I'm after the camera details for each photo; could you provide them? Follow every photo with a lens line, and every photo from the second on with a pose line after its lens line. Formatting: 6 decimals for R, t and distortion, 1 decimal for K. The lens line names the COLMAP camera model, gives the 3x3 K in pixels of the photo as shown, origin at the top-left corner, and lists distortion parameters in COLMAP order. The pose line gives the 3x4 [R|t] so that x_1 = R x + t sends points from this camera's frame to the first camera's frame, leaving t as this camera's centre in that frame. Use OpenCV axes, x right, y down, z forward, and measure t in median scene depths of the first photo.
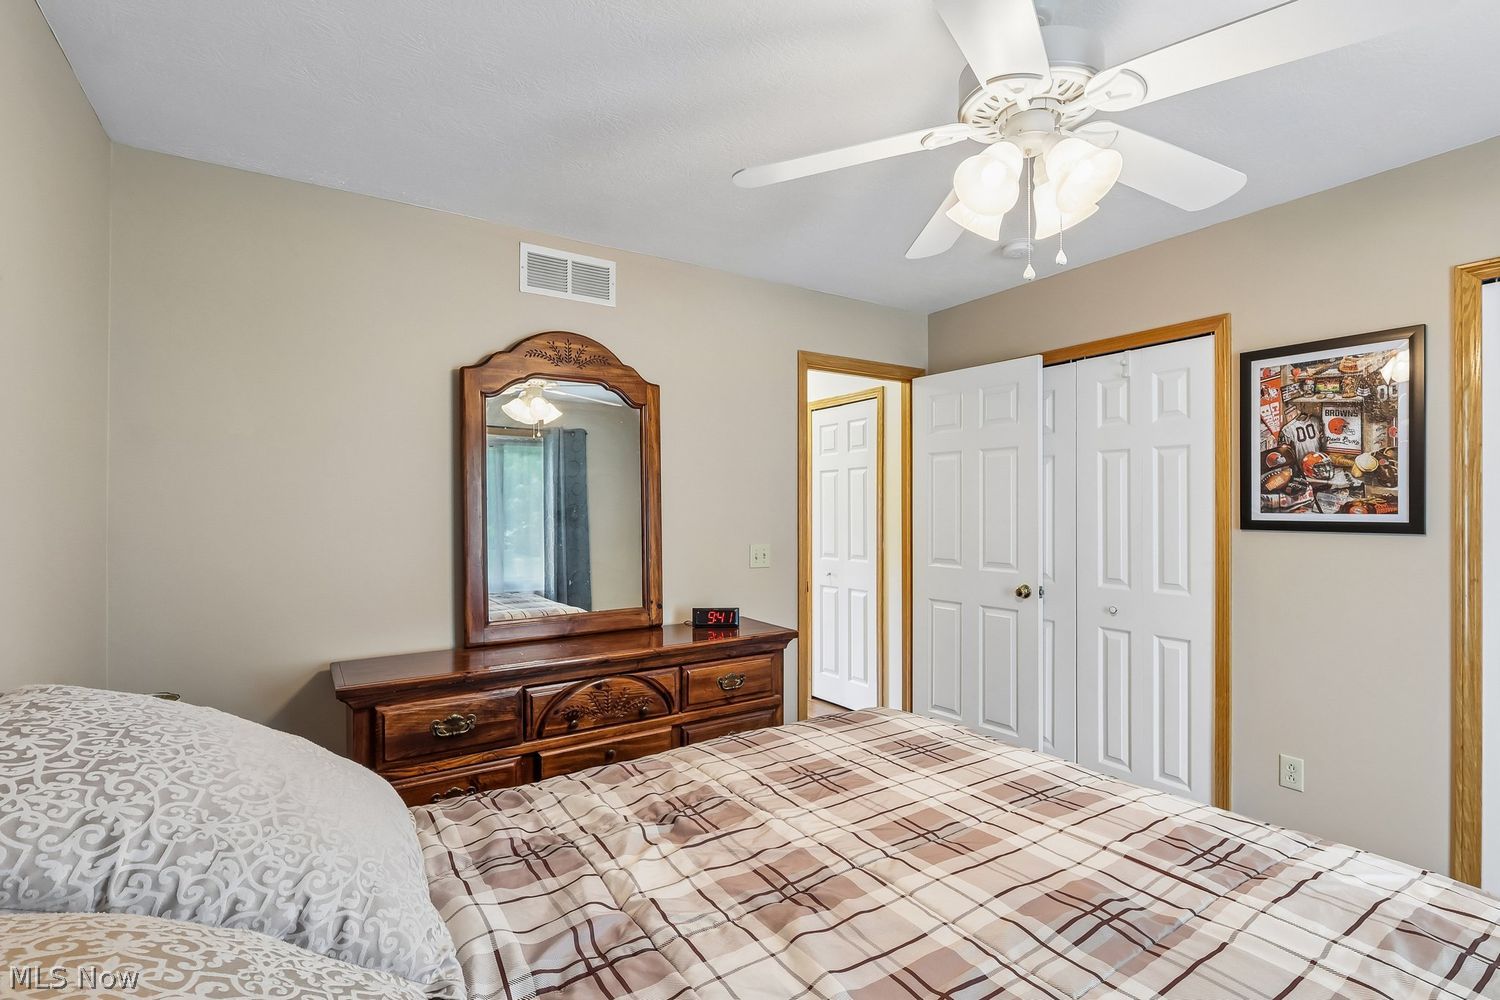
lens RADIAL K [[694.0, 0, 743.5], [0, 694.0, 505.5], [0, 0, 1]] dist [-0.000271, -0.000877]
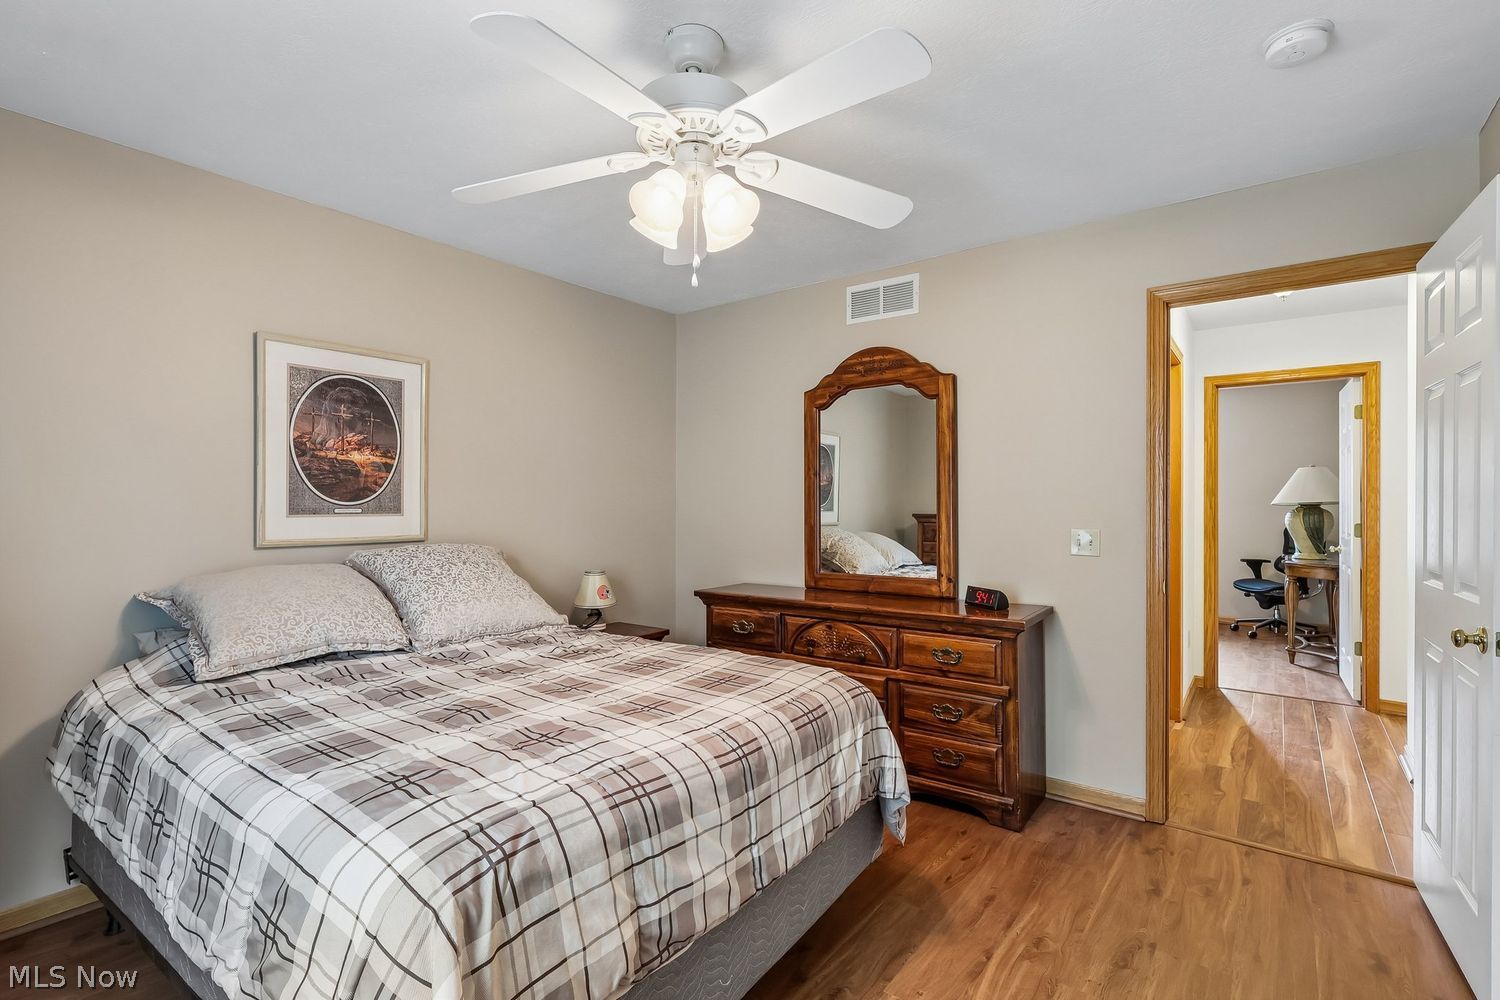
lens RADIAL K [[694.0, 0, 763.7], [0, 694.0, 508.8], [0, 0, 1]] dist [-0.000271, -0.000877]
pose [[0.362313, 0.012033, -0.931979, 0.933791], [0.005990, 0.999866, 0.015238, 0.019718], [0.932037, -0.011104, 0.362192, 0.413468]]
